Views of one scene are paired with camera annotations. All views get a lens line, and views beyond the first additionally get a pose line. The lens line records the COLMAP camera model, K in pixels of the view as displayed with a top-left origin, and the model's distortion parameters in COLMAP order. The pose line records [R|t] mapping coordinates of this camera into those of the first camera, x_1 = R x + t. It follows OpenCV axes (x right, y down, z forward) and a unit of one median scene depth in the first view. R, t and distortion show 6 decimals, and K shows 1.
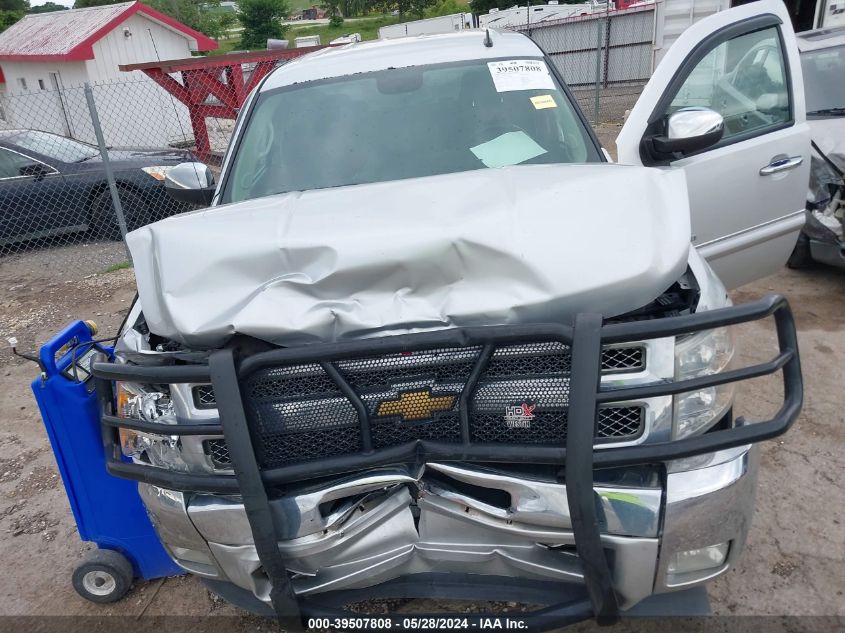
lens RADIAL K [[646.3, 0, 422.5], [0, 646.3, 316.5], [0, 0, 1]] dist [-0.000425, -0.000658]
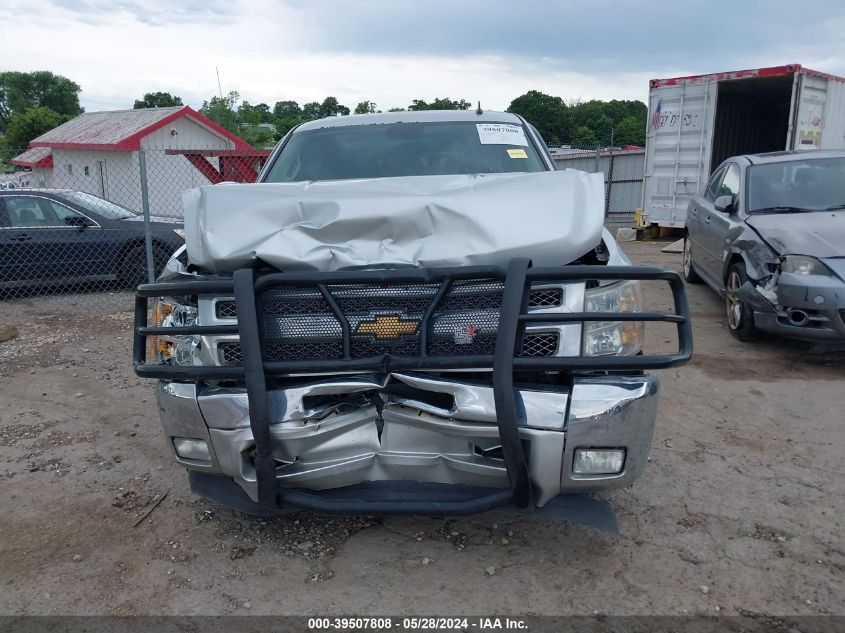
lens RADIAL K [[636.3, 0, 422.5], [0, 636.3, 316.5], [0, 0, 1]] dist [0.035013, -0.056346]
pose [[0.995982, 0.088787, -0.011721, 0.070702], [-0.089465, 0.980473, -0.175123, 0.323024], [-0.004057, 0.175468, 0.984477, -0.249415]]
